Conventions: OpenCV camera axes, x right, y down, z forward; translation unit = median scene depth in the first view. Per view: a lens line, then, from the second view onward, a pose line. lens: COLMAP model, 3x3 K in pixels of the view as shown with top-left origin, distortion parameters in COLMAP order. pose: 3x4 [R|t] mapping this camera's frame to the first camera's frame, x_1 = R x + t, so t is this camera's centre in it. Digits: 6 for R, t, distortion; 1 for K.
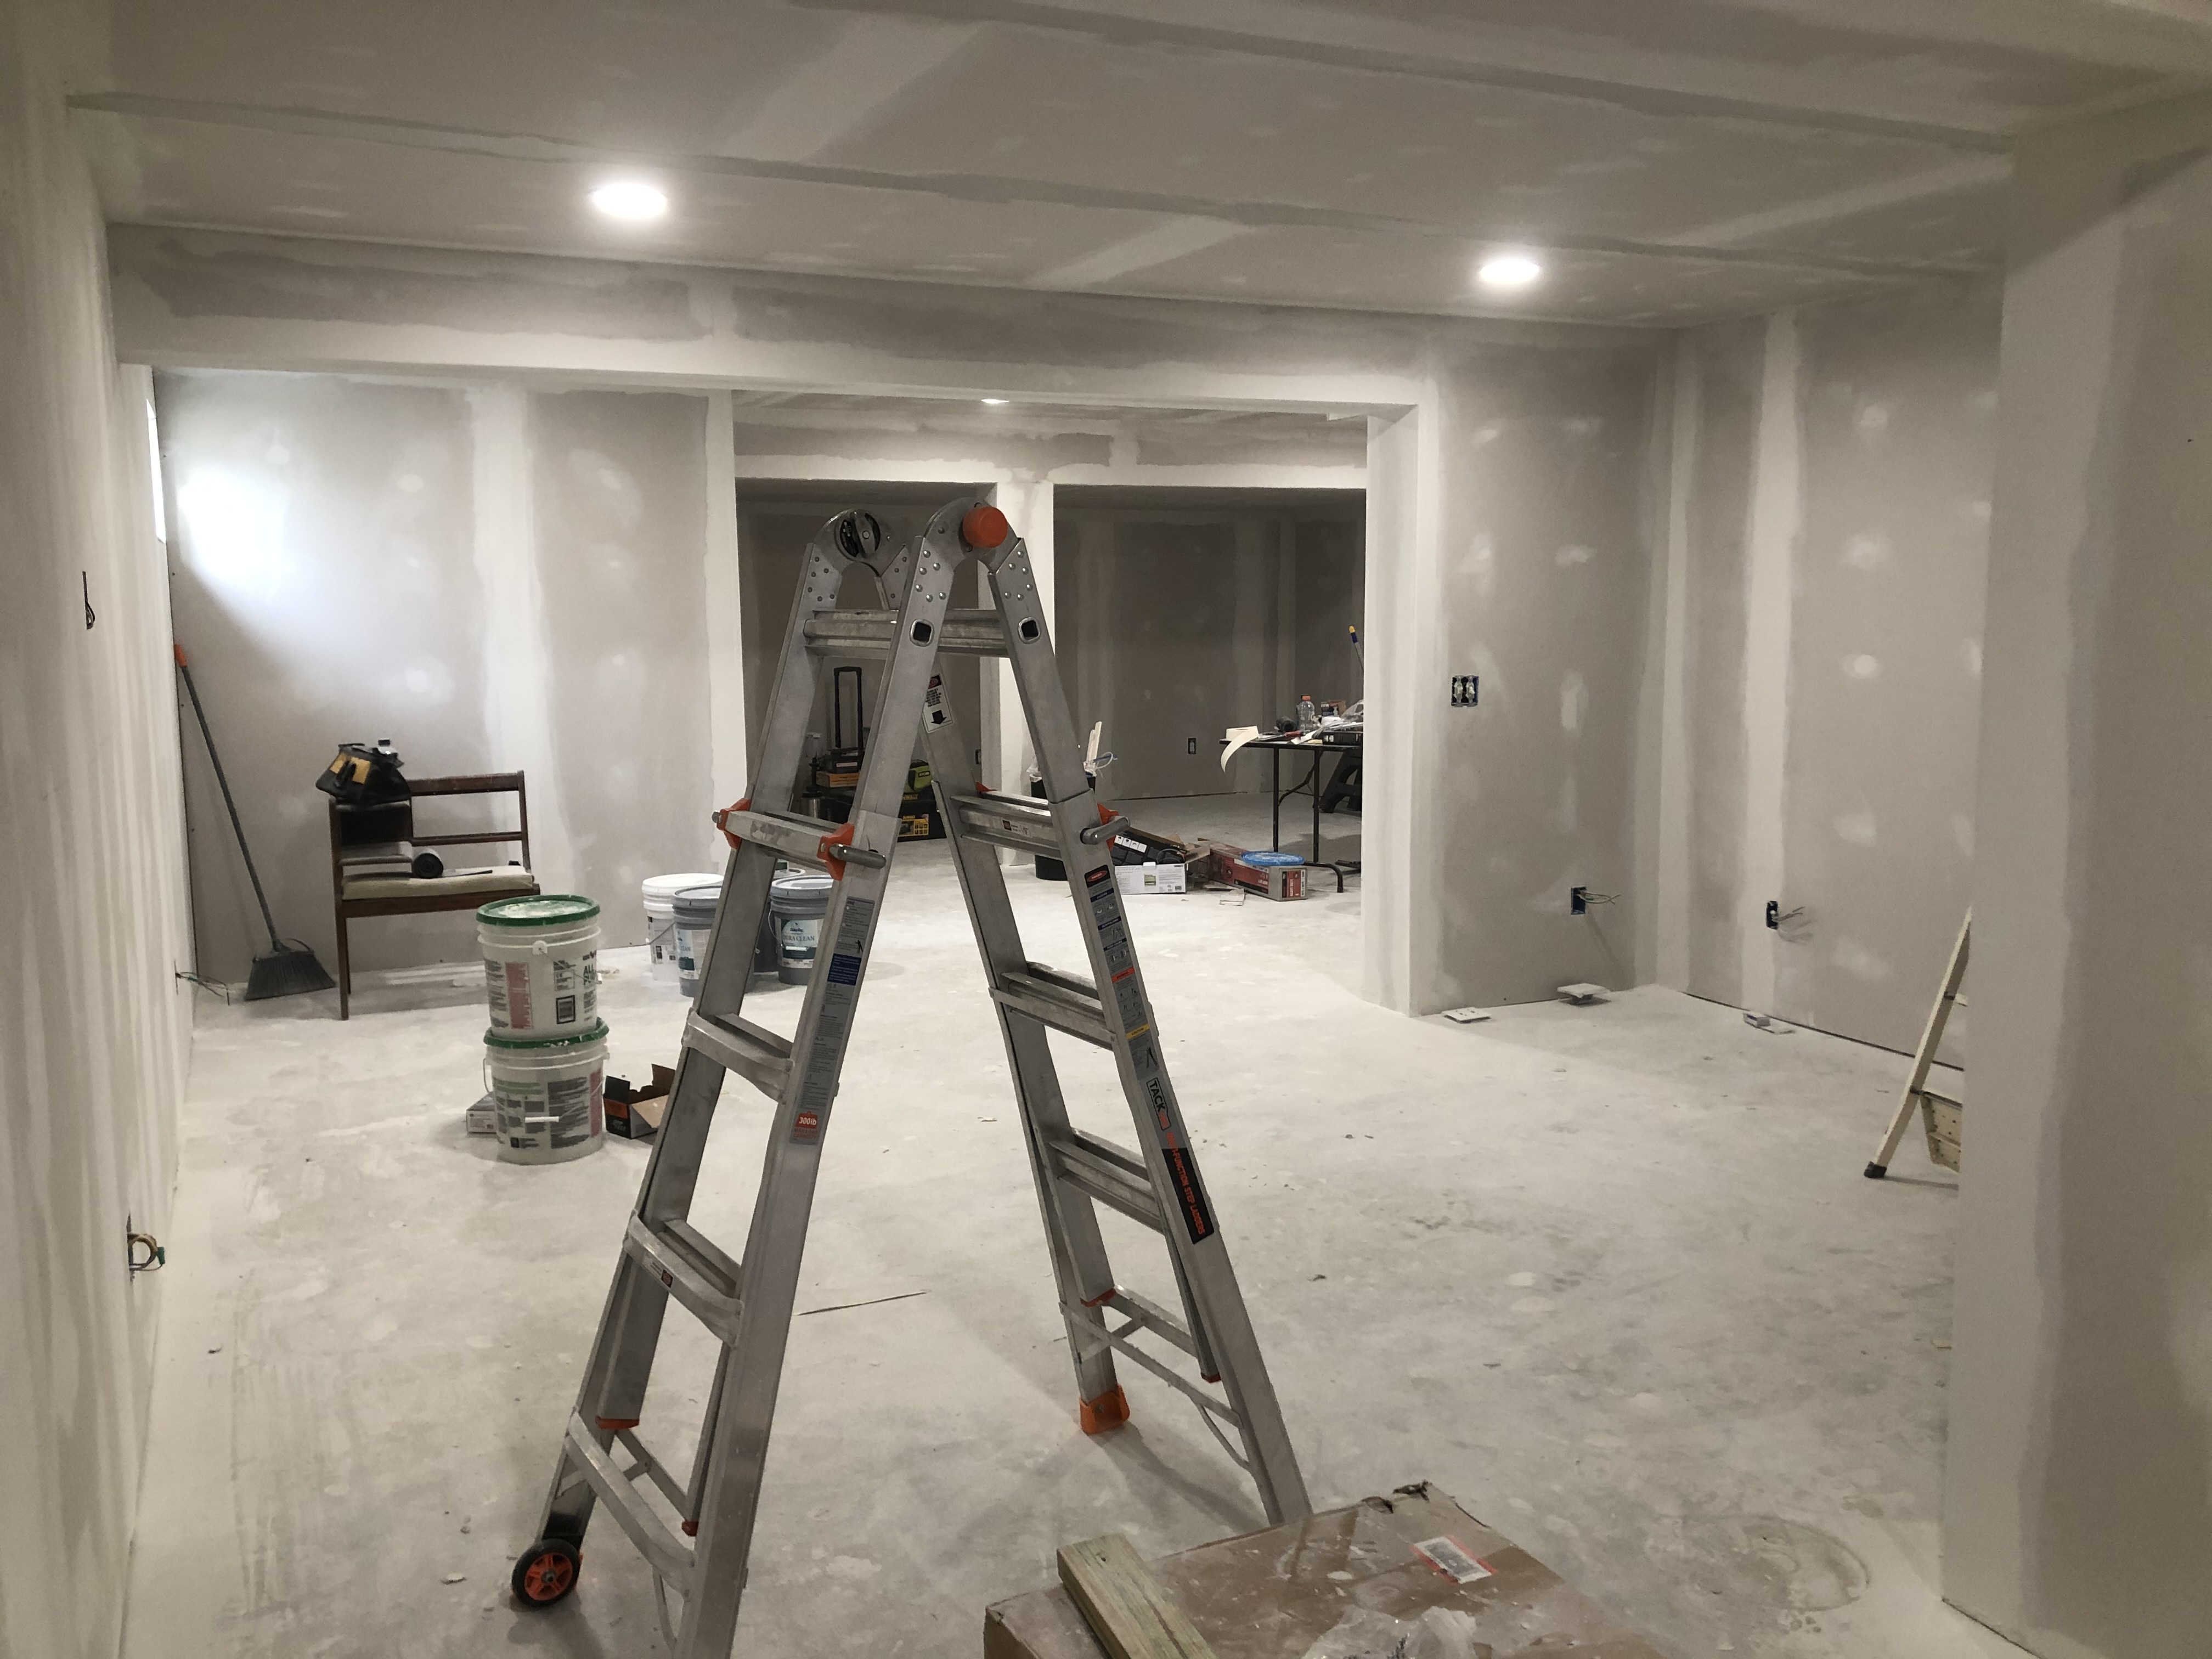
lens RADIAL K [[1811.9, 0, 1104.6], [0, 1811.9, 827.1], [0, 0, 1]] dist [0.047838, 0.004974]
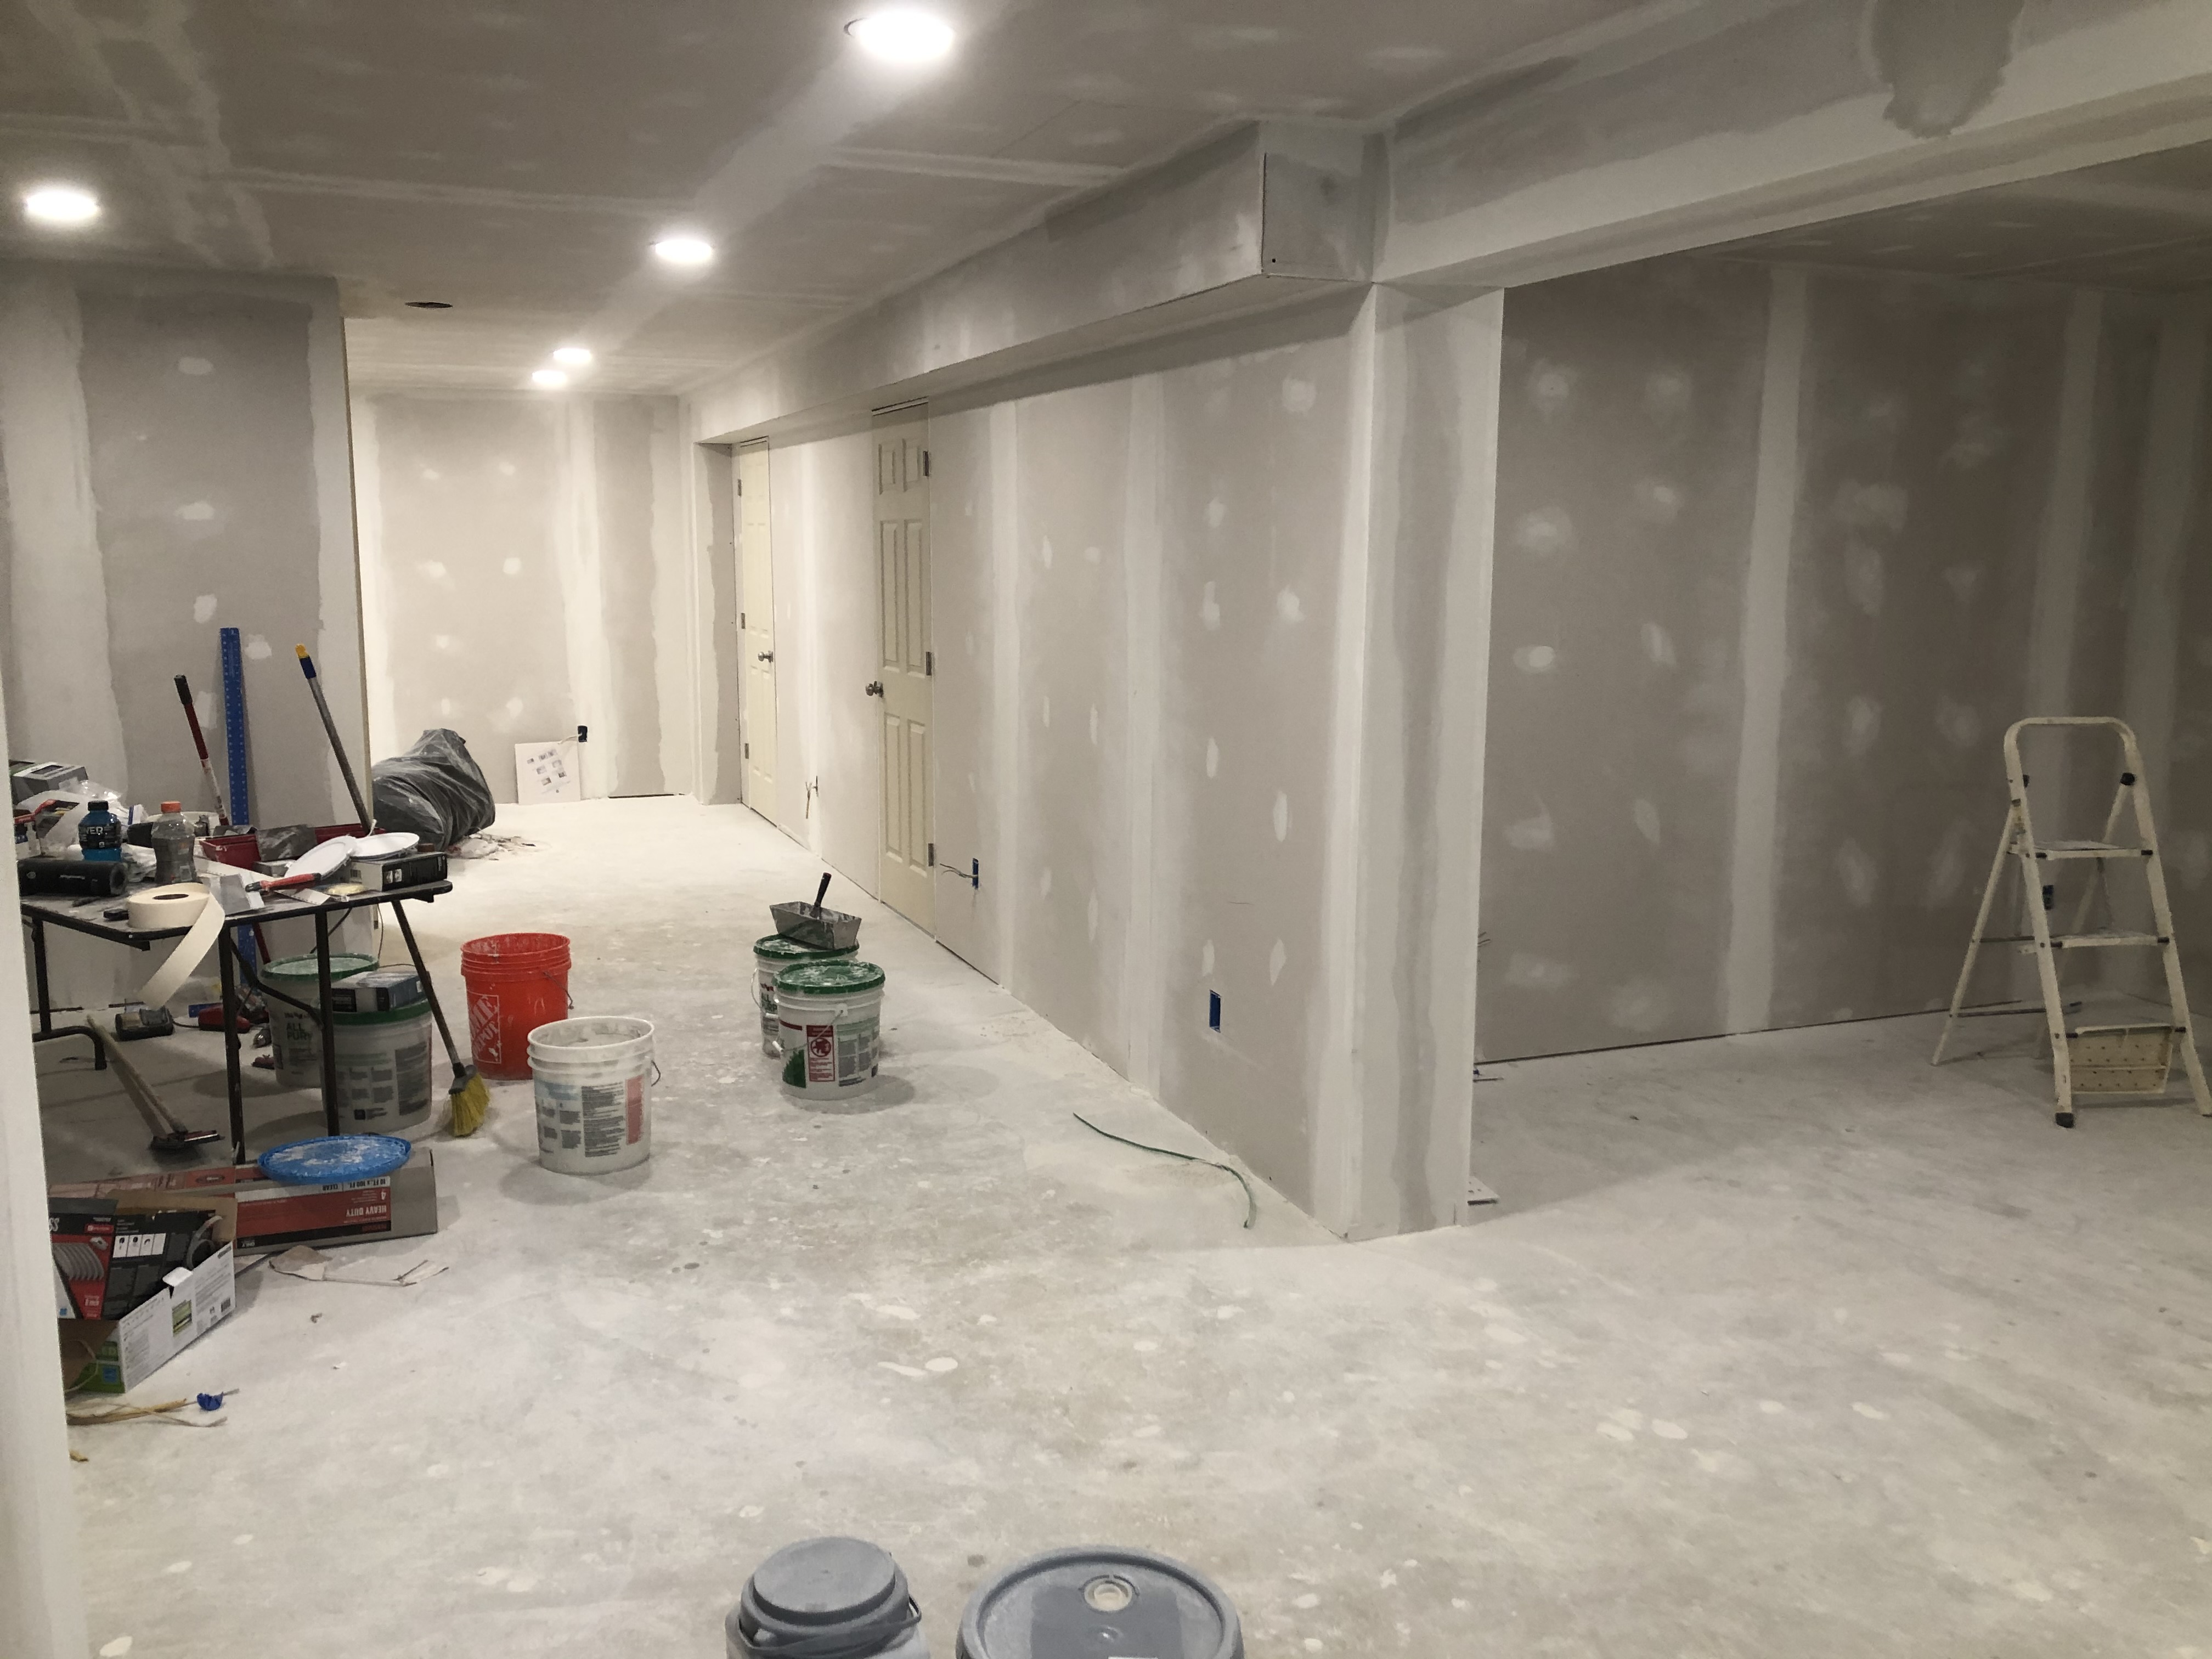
lens RADIAL K [[1811.9, 0, 1104.7], [0, 1811.9, 829.6], [0, 0, 1]] dist [0.047838, 0.004974]
pose [[0.040309, -0.139933, 0.989340, -0.537595], [0.119900, 0.983668, 0.134245, -0.160192], [-0.991967, 0.113211, 0.056429, 1.238553]]
